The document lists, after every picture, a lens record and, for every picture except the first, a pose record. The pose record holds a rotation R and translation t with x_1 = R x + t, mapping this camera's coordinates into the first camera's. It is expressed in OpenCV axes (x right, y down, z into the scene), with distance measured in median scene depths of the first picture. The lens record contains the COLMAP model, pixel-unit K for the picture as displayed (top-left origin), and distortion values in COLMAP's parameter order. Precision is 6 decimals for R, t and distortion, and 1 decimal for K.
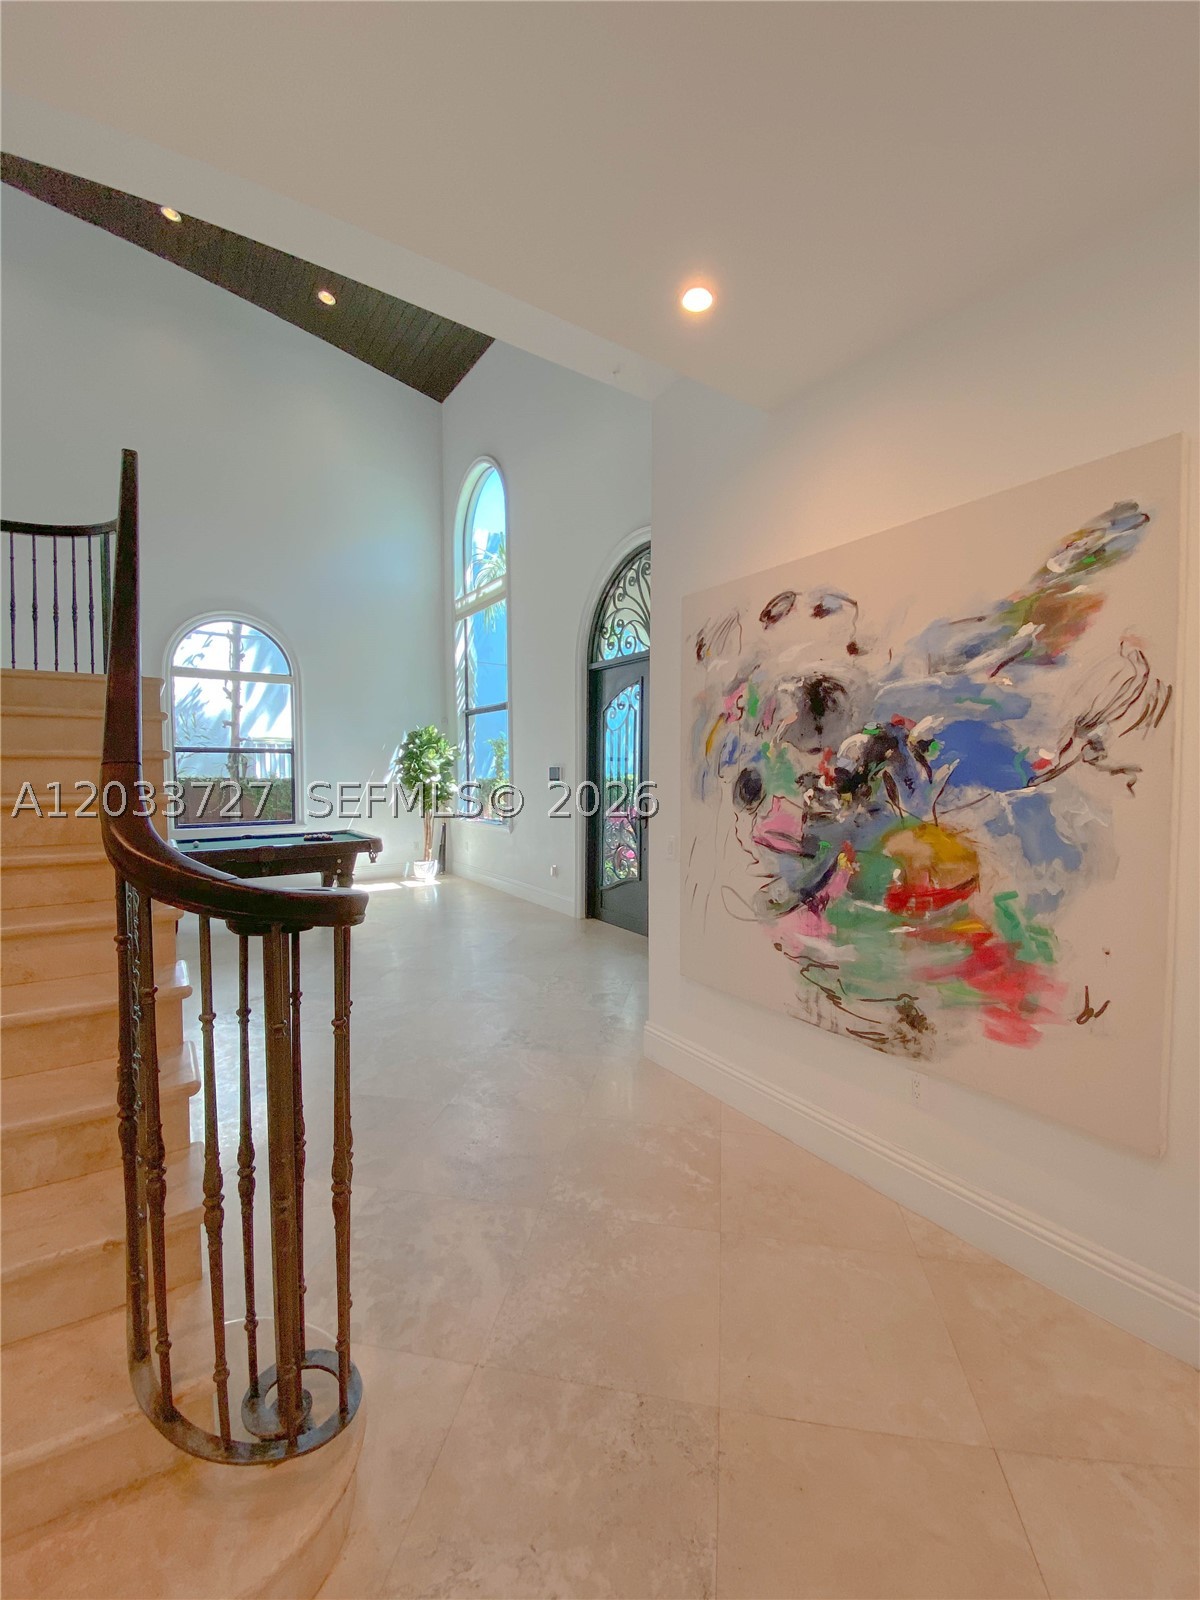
lens RADIAL K [[652.4, 0, 597.6], [0, 652.4, 799.1], [0, 0, 1]] dist [-0.000160, -0.000049]
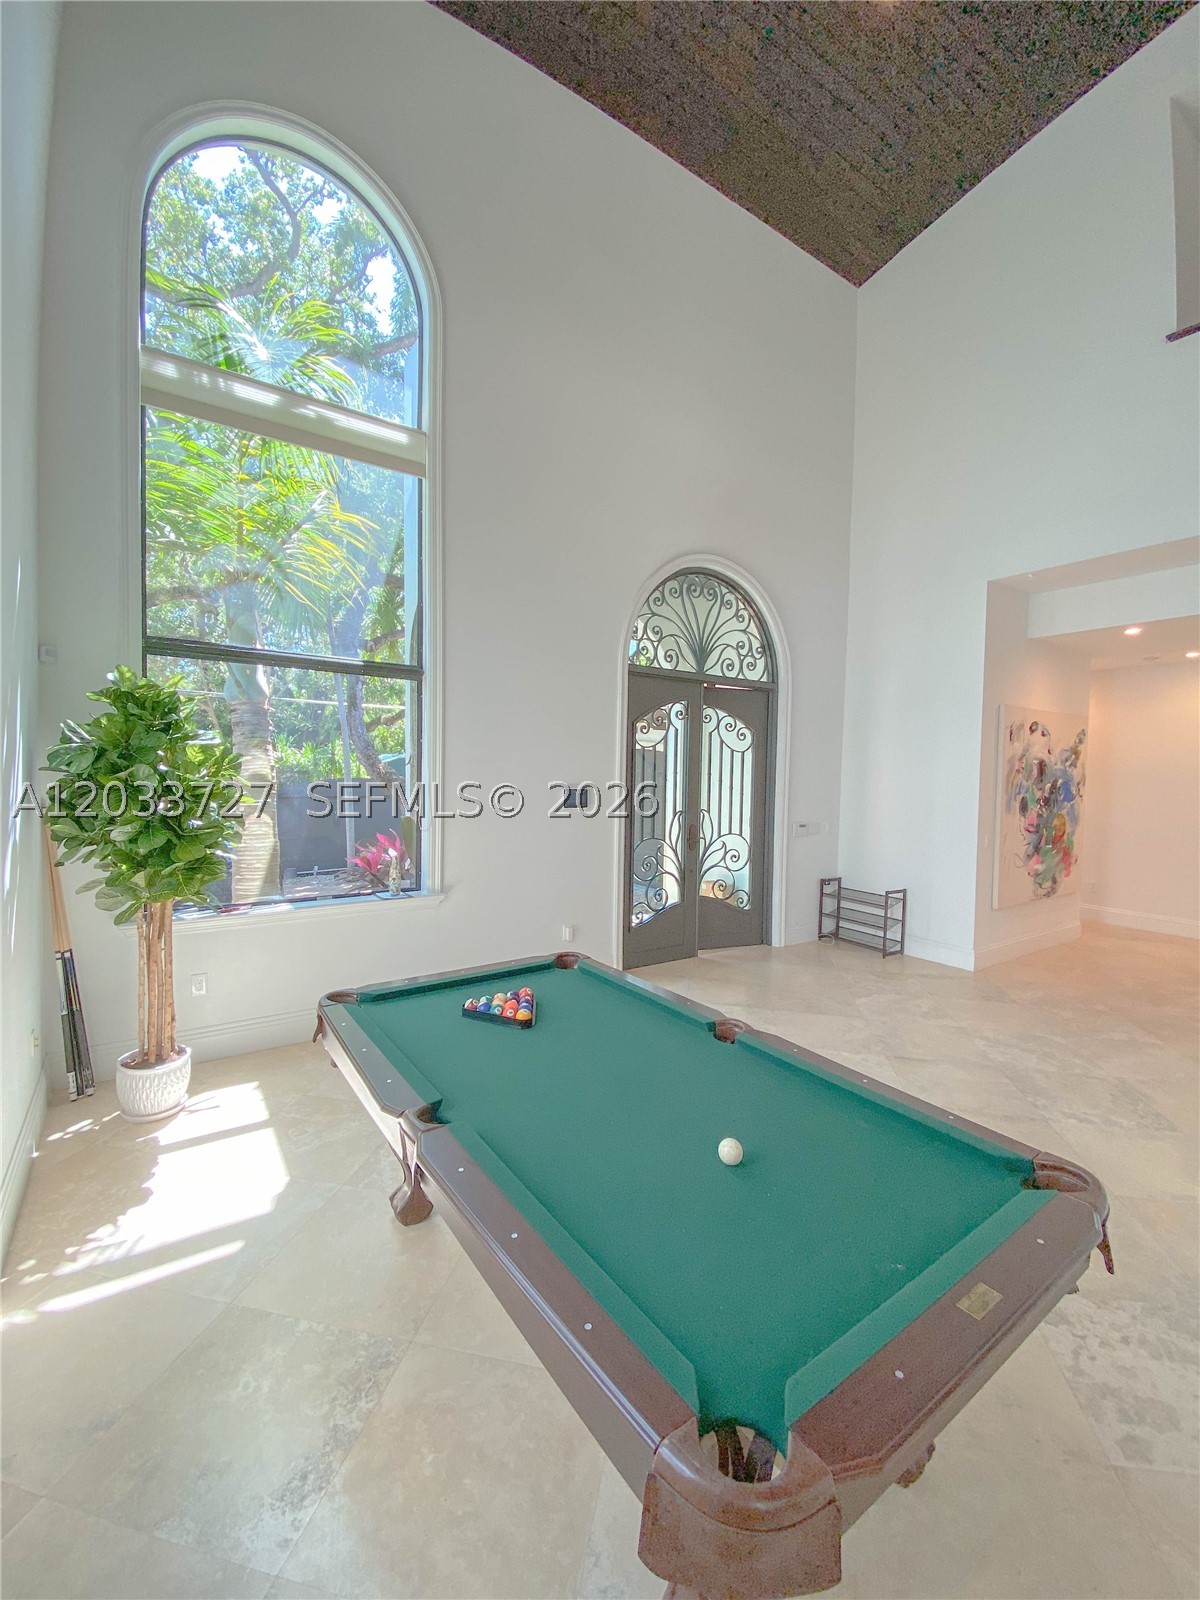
lens RADIAL K [[652.4, 0, 596.3], [0, 652.4, 798.5], [0, 0, 1]] dist [-0.000160, -0.000049]
pose [[0.006288, -0.040434, 0.999162, -1.807255], [0.027557, 0.998810, 0.040246, -0.154957], [-0.999600, 0.027281, 0.007395, 2.235744]]
